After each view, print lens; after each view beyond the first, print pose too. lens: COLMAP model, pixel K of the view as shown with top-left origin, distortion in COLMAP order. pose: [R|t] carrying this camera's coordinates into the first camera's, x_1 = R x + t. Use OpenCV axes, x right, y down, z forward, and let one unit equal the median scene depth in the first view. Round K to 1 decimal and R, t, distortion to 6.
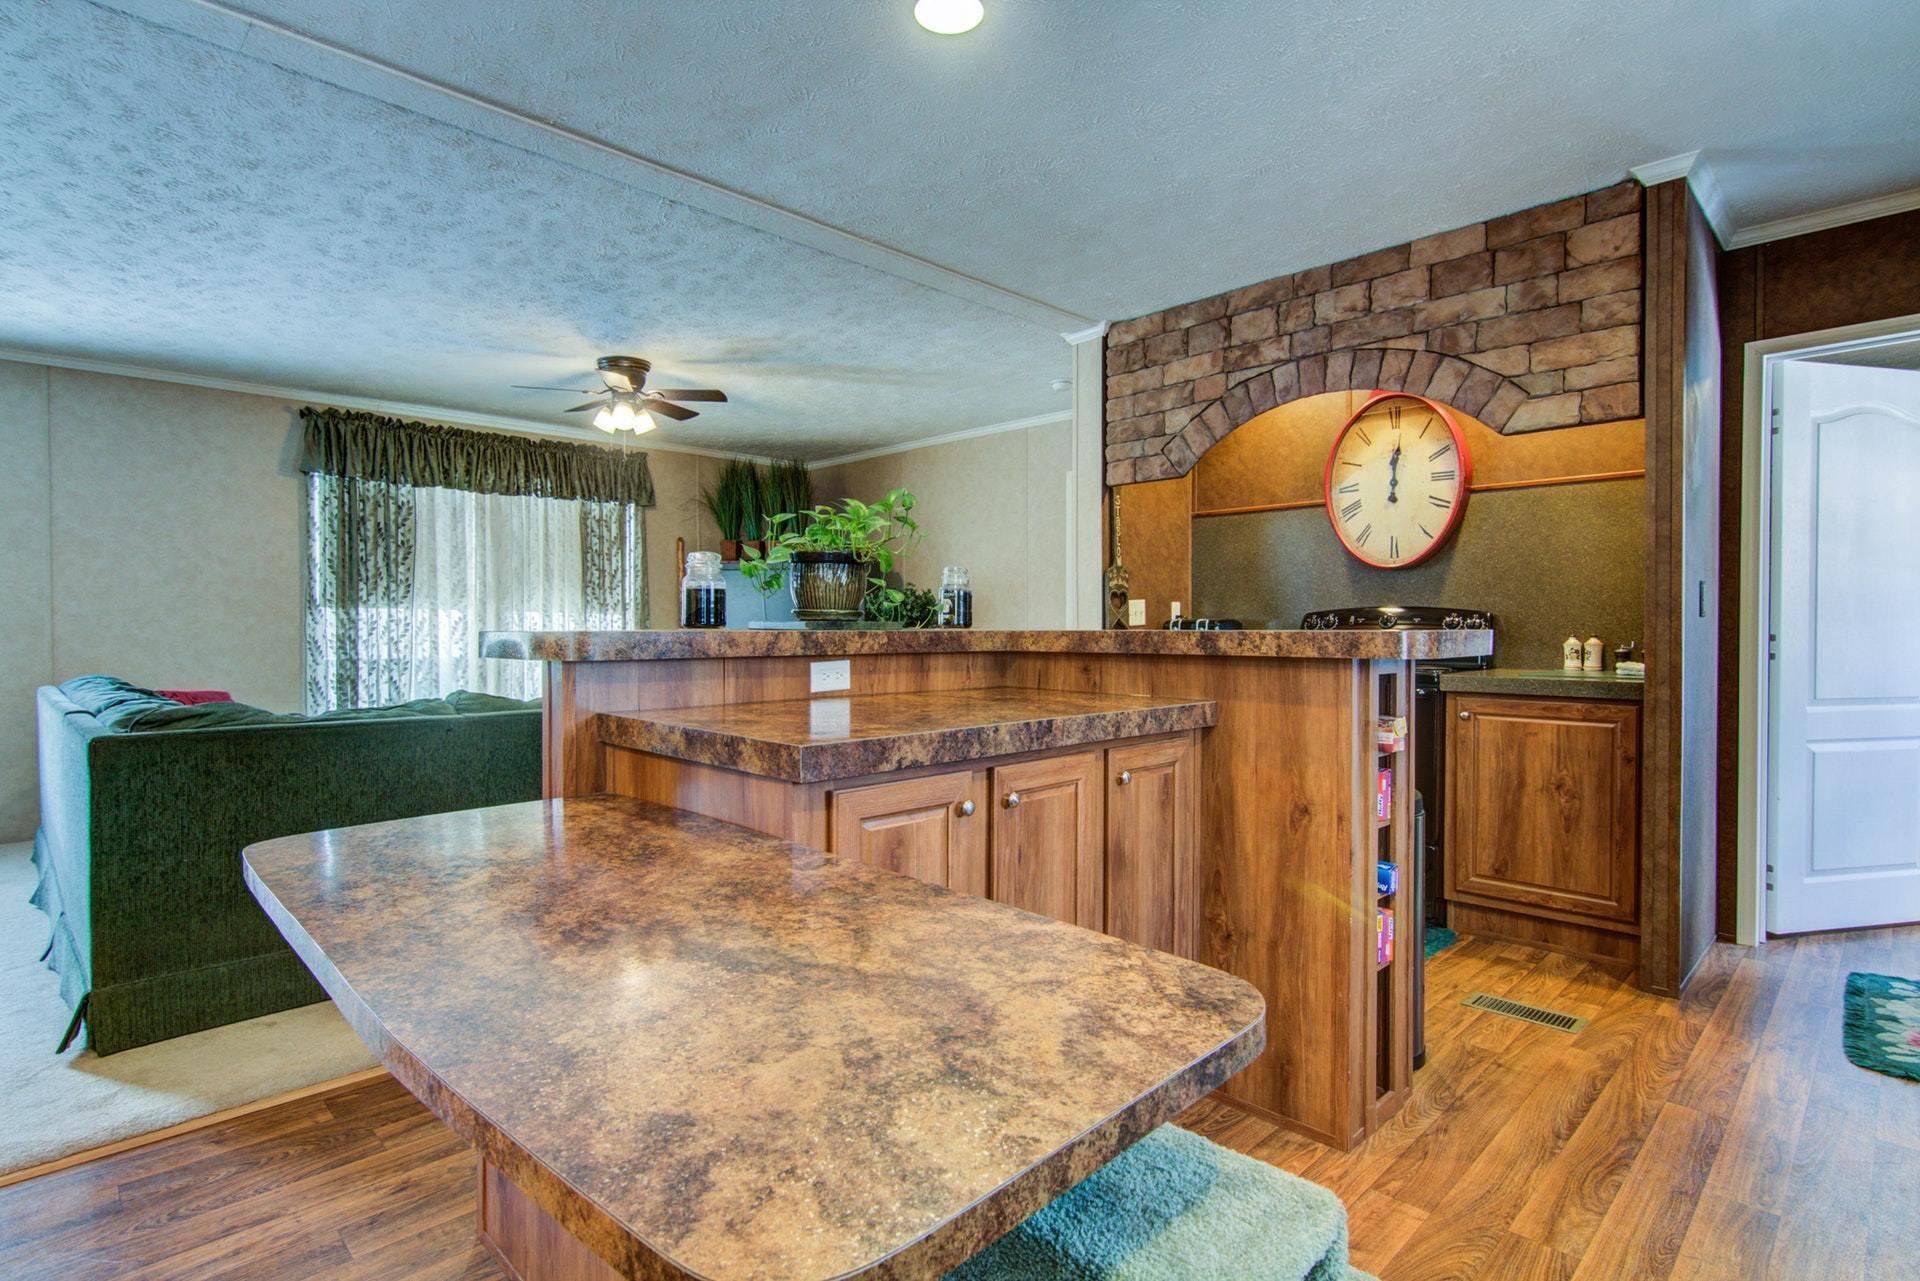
lens RADIAL K [[957.7, 0, 946.8], [0, 957.7, 638.2], [0, 0, 1]] dist [0.003492, -0.002531]
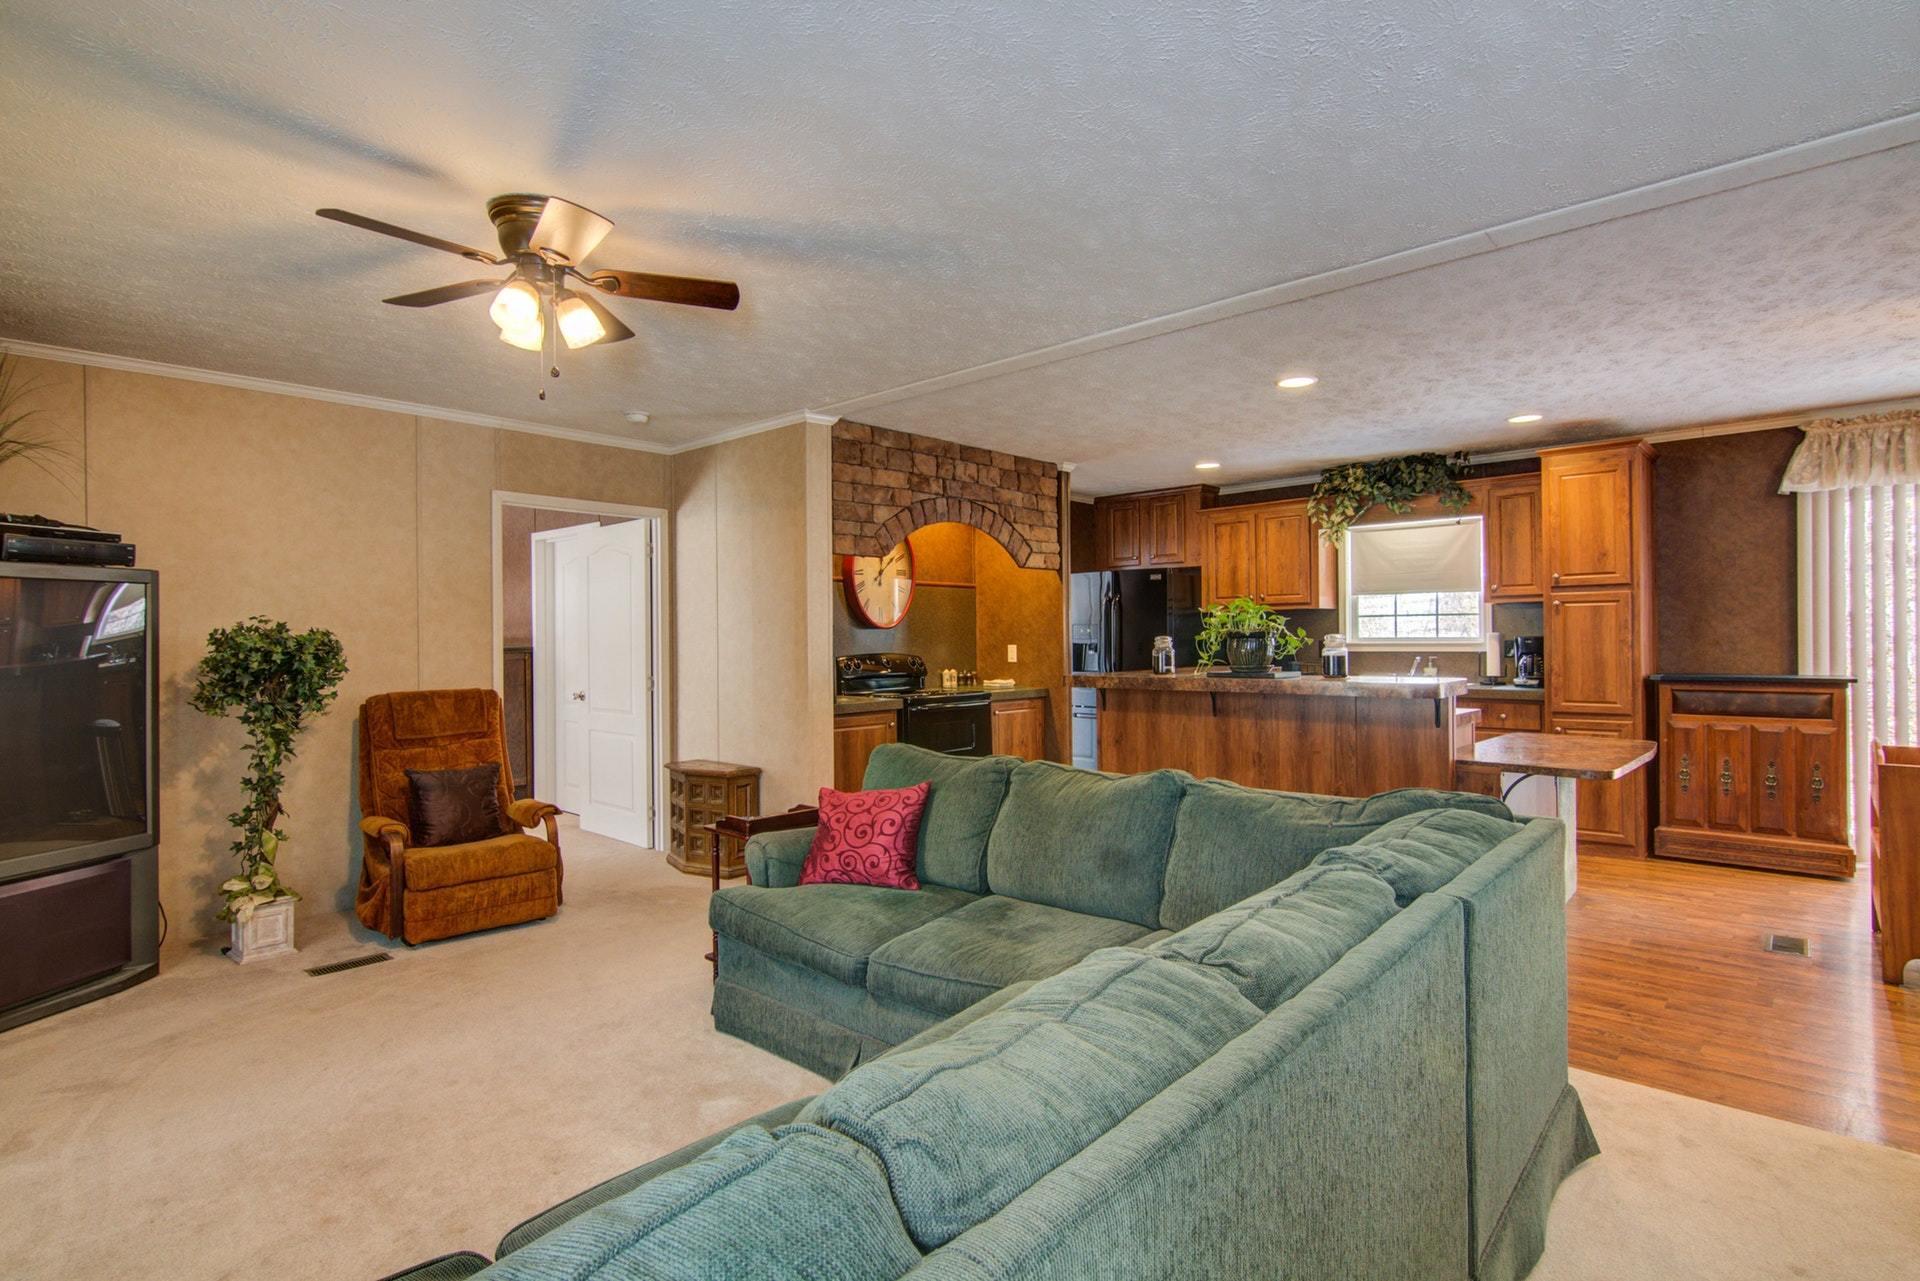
lens RADIAL K [[957.7, 0, 950.3], [0, 957.7, 636.7], [0, 0, 1]] dist [0.003492, -0.002531]
pose [[-0.054345, 0.003518, 0.998516, -1.418128], [0.025568, 0.999671, -0.002130, -0.071369], [-0.998195, 0.025414, -0.054417, 1.294410]]
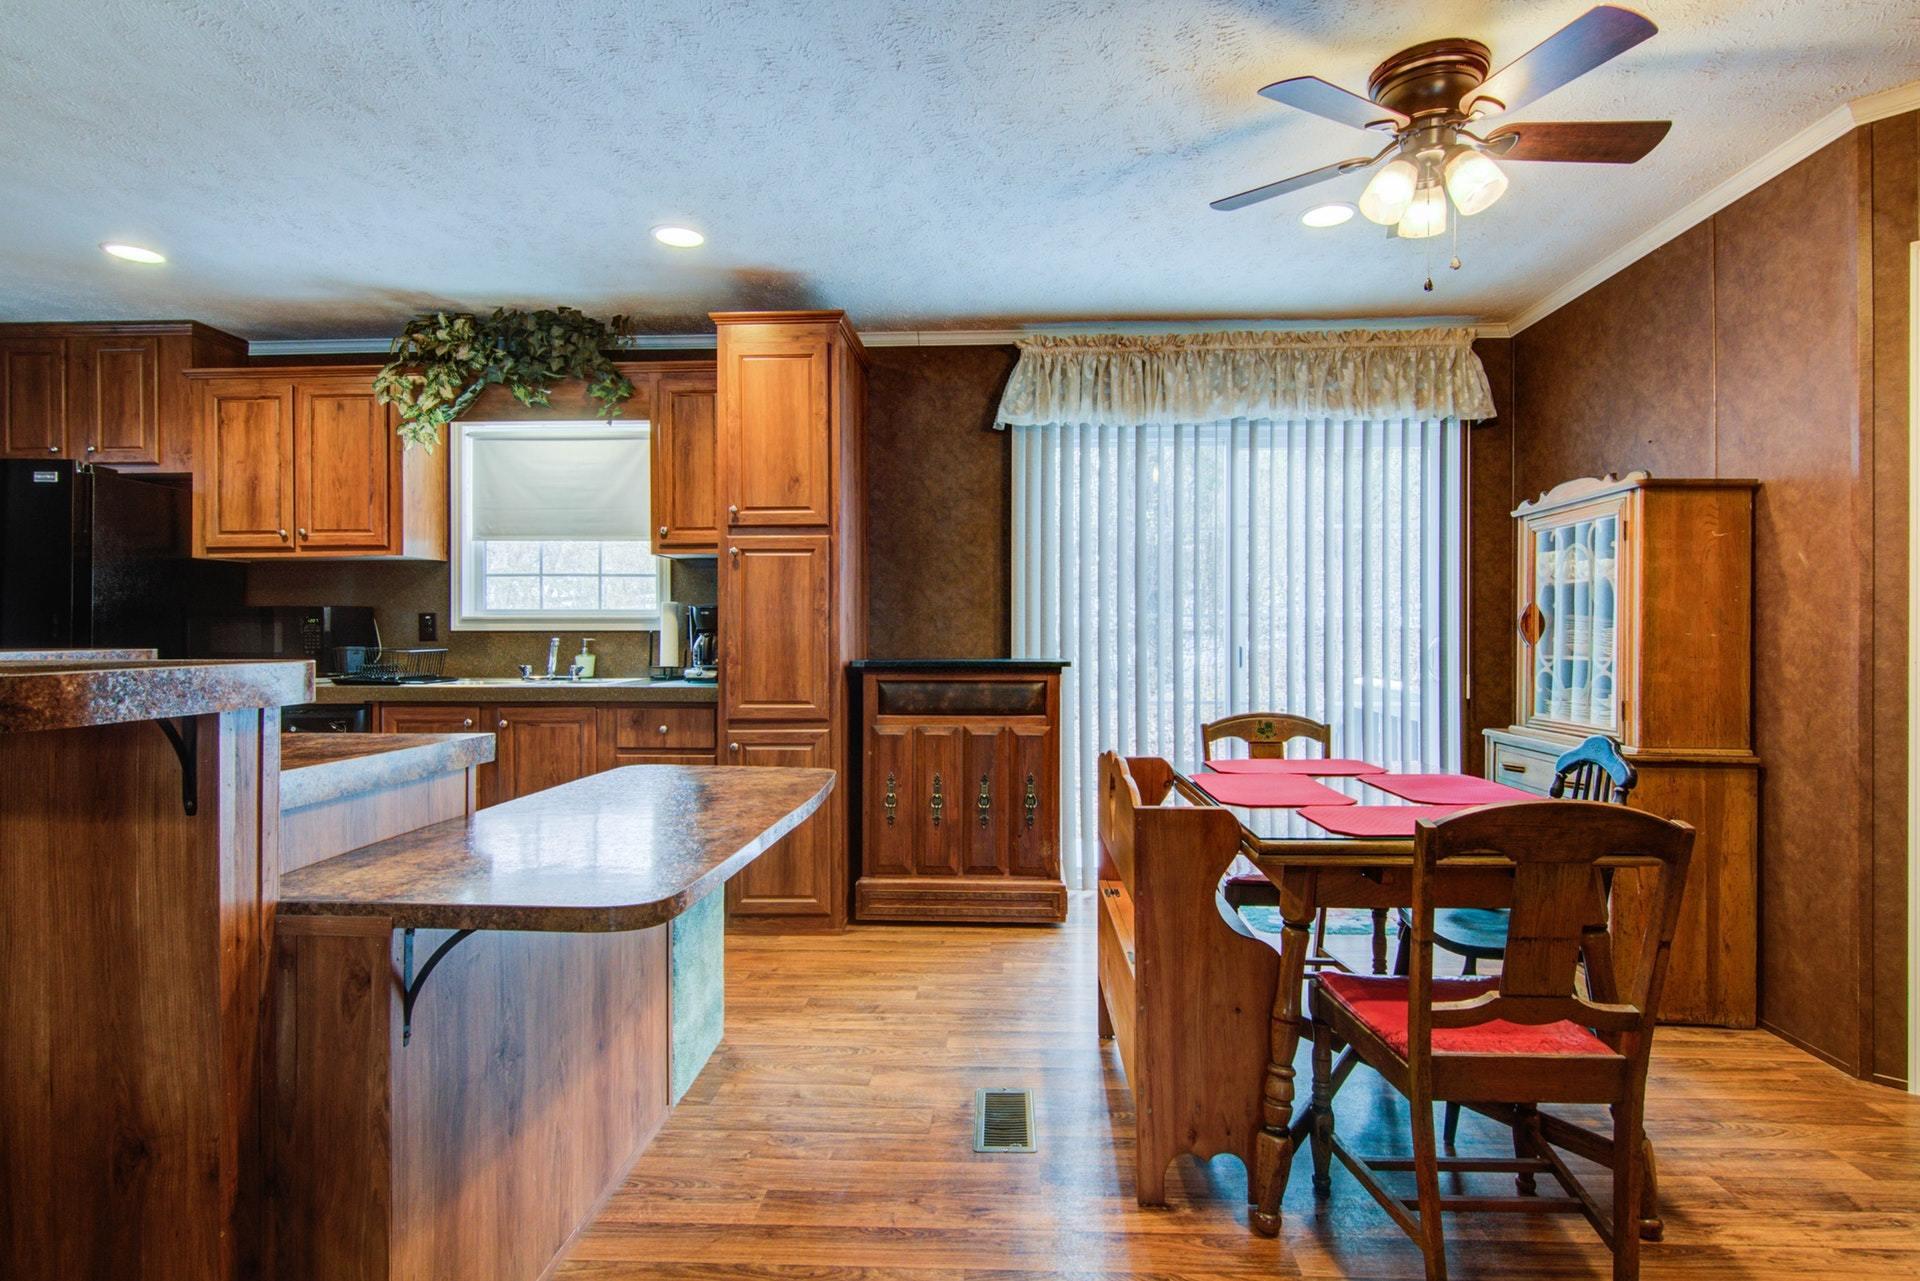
lens RADIAL K [[957.7, 0, 975.3], [0, 957.7, 637.8], [0, 0, 1]] dist [0.003492, -0.002531]
pose [[-0.684658, -0.000449, 0.728864, -0.732799], [0.013312, 0.999825, 0.013120, -0.015219], [-0.728743, 0.018685, -0.684532, 0.644822]]
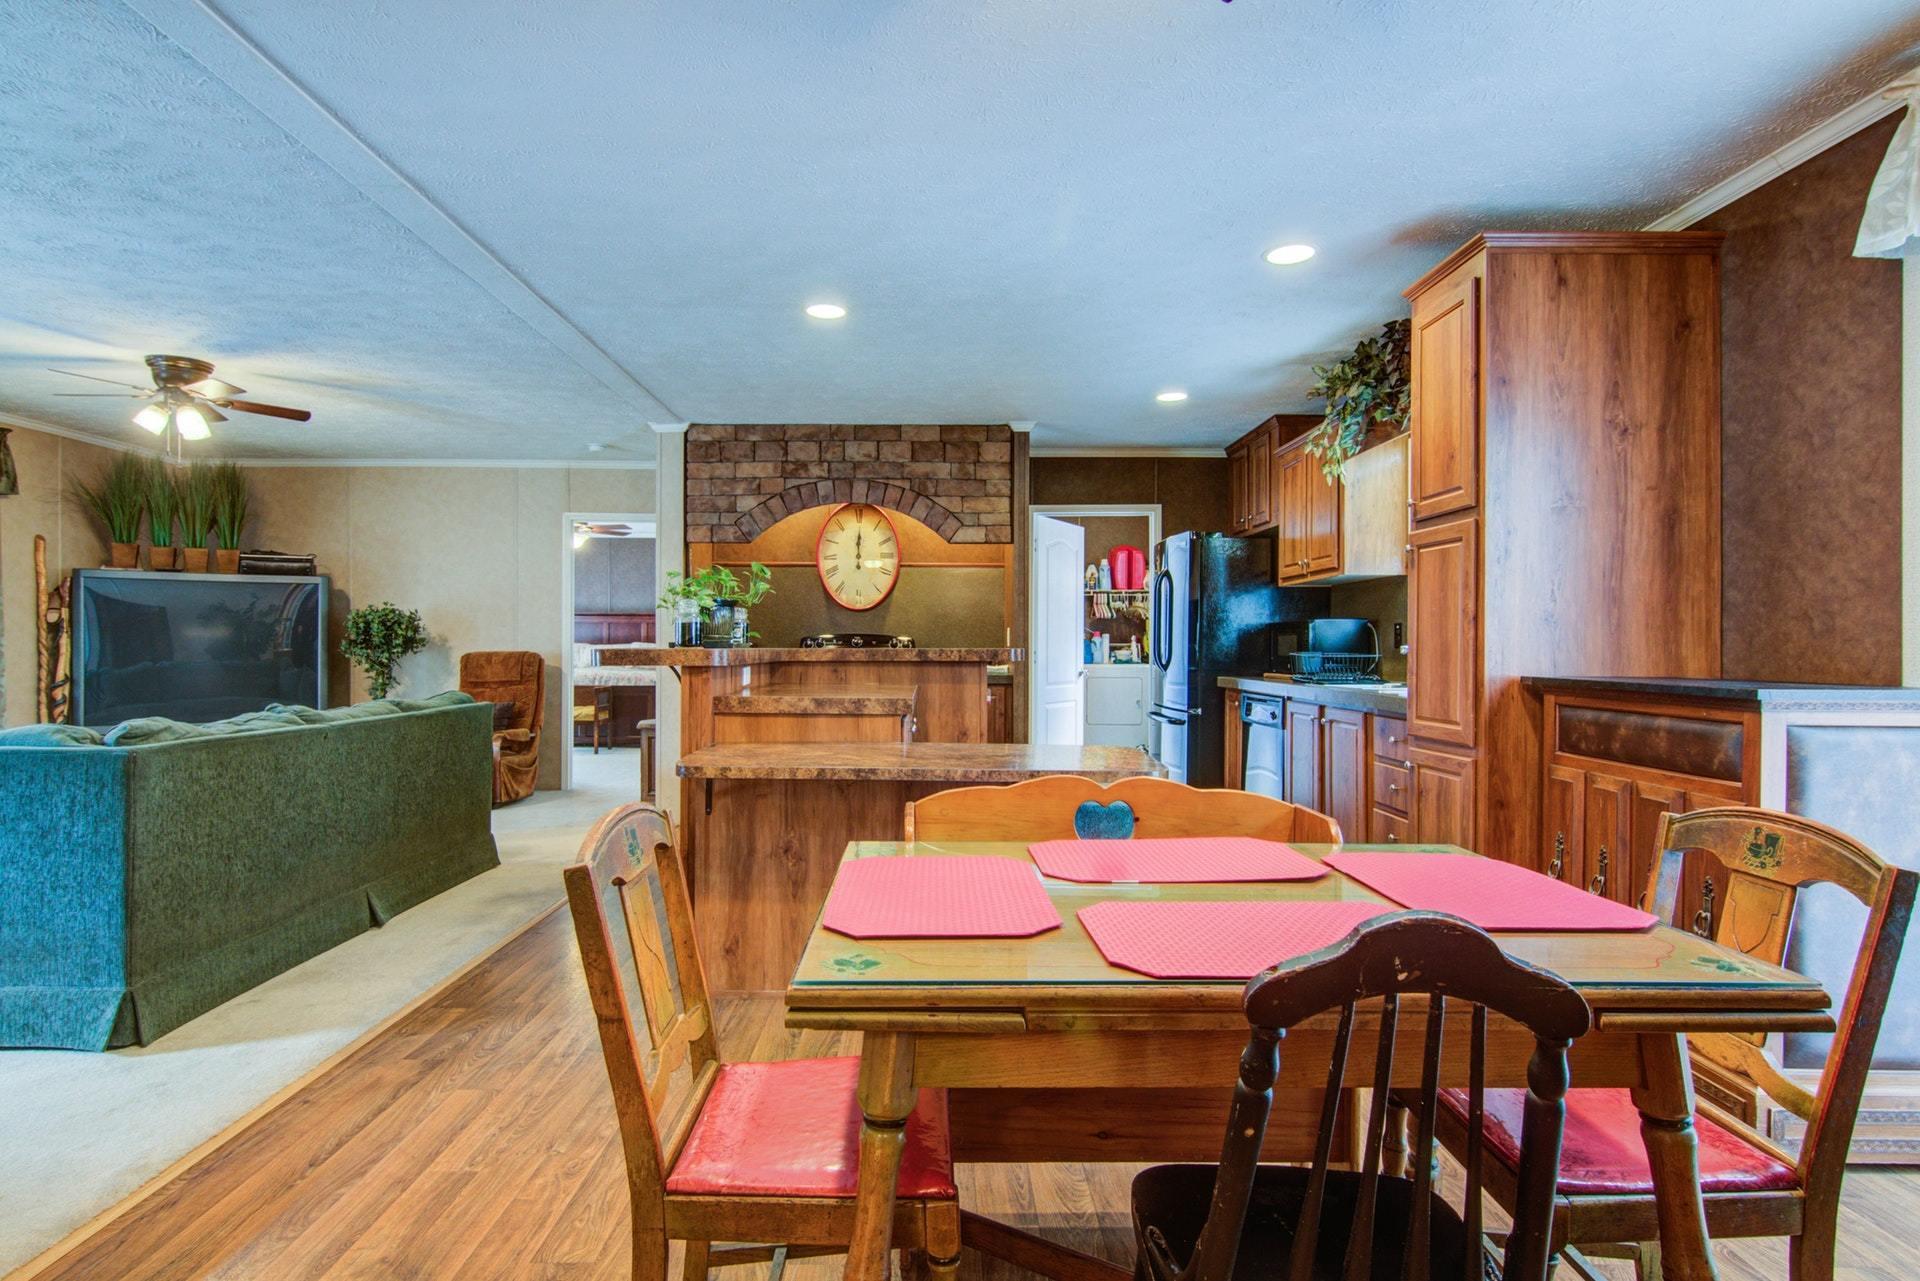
lens RADIAL K [[990.5, 0, 942.1], [0, 990.5, 638.9], [0, 0, 1]] dist [0.012630, -0.002183]
pose [[0.695764, 0.006974, 0.718237, -0.823825], [0.006703, 0.999846, -0.016202, 0.003908], [-0.718239, 0.016087, 0.695610, -0.324883]]
